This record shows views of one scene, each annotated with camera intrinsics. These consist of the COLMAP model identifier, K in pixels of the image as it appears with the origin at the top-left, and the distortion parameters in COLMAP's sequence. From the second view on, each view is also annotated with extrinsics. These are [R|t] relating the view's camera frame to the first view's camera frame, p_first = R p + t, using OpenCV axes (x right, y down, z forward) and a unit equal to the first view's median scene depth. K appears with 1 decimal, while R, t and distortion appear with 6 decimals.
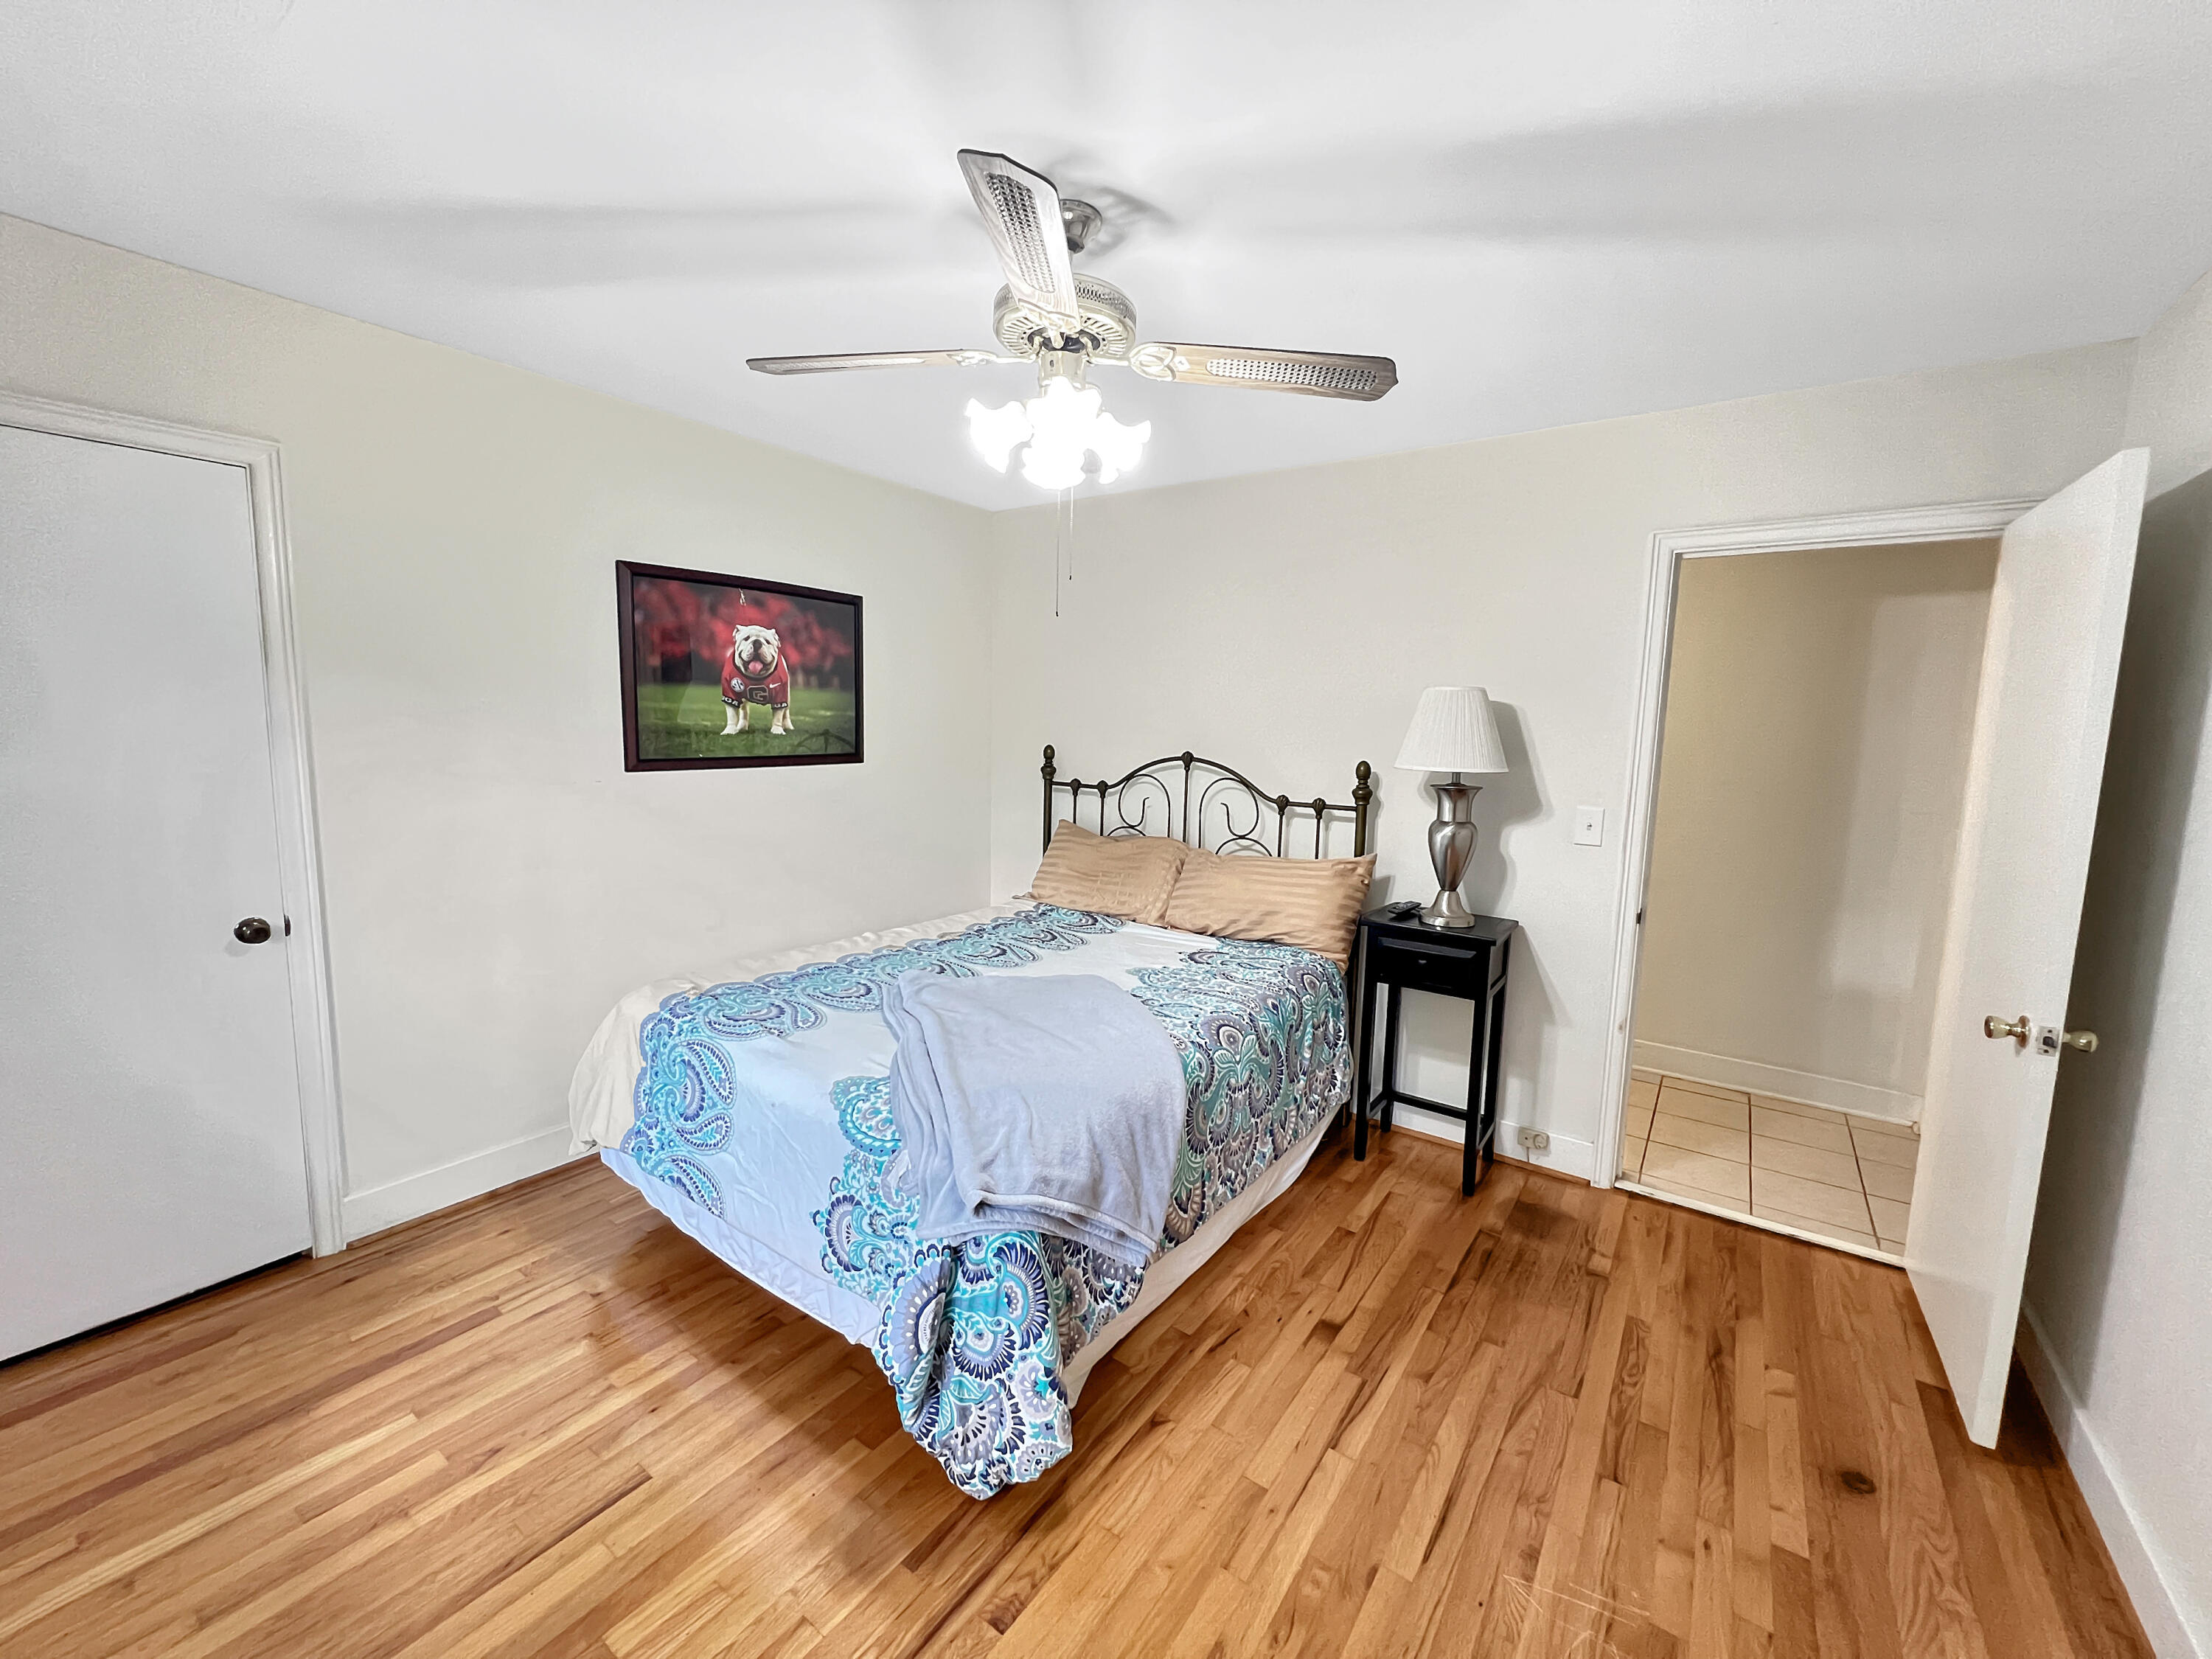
lens RADIAL K [[884.3, 0, 1099.2], [0, 884.3, 823.5], [0, 0, 1]] dist [-0.002717, 0.000794]
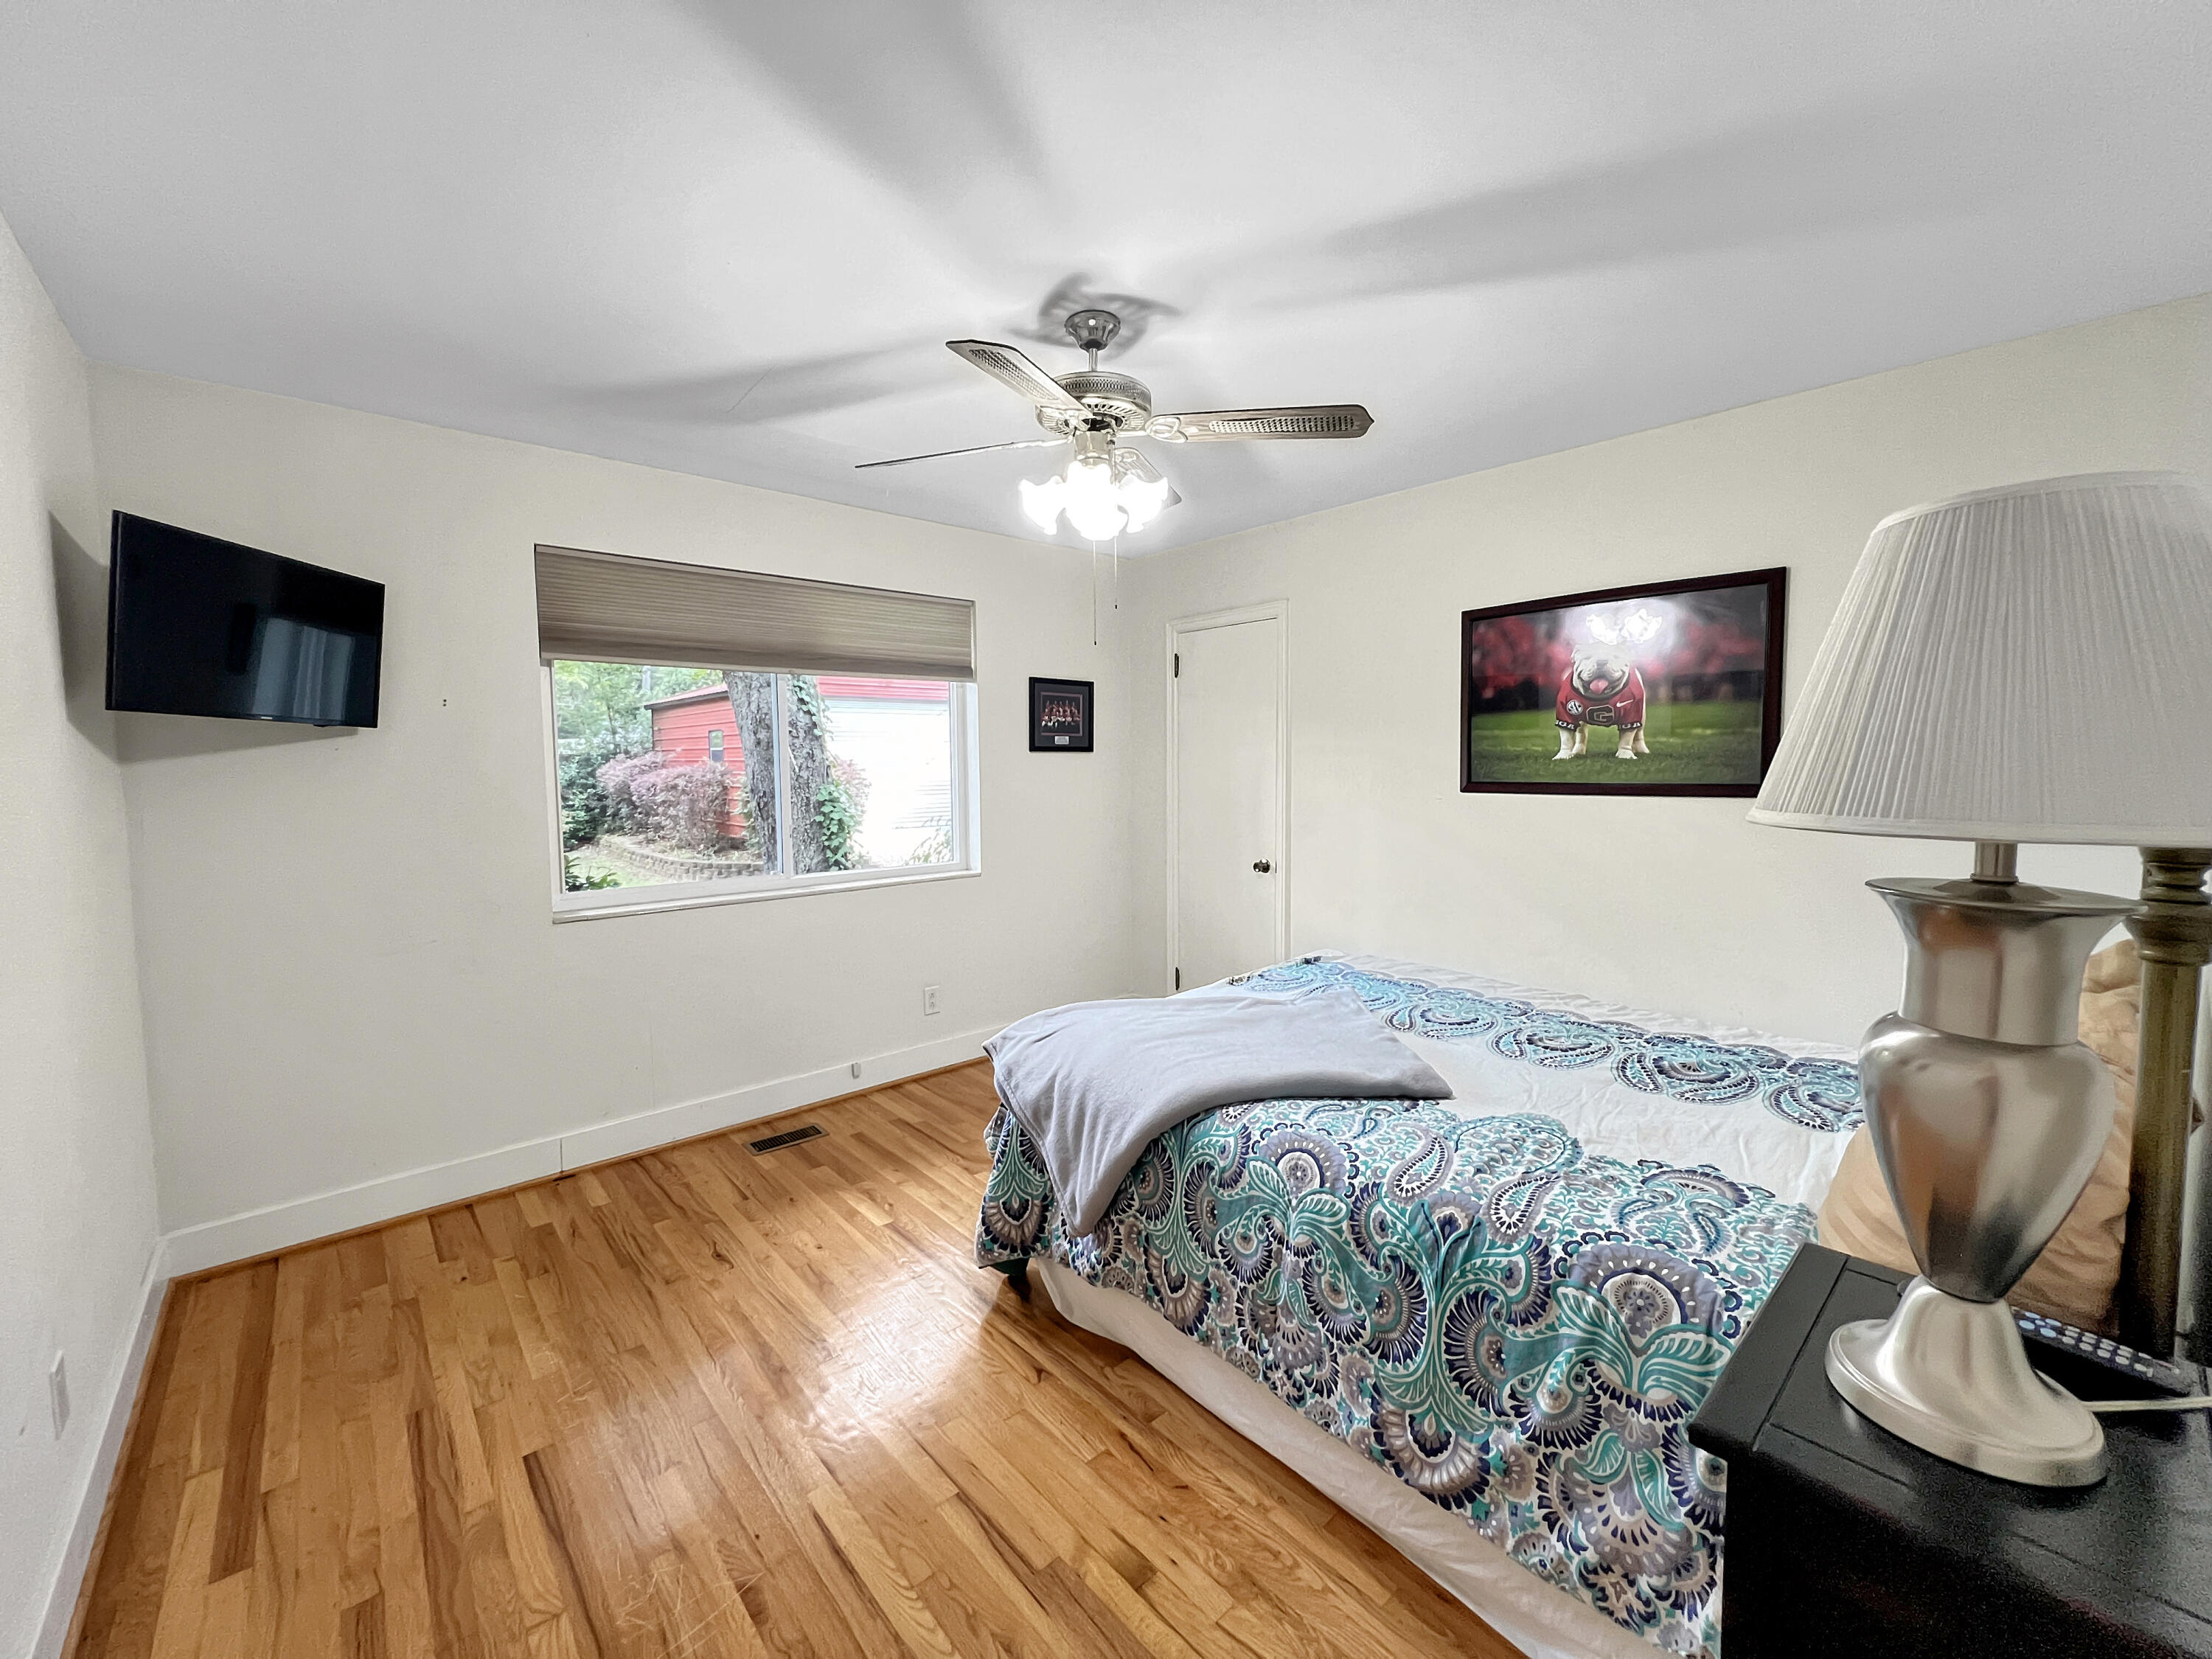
lens RADIAL K [[884.3, 0, 1099.1], [0, 884.3, 825.5], [0, 0, 1]] dist [-0.002717, 0.000794]
pose [[-0.221544, 0.051186, -0.973806, 0.664346], [-0.112823, 0.990570, 0.077735, -0.049181], [0.968602, 0.127089, -0.213680, 0.754744]]
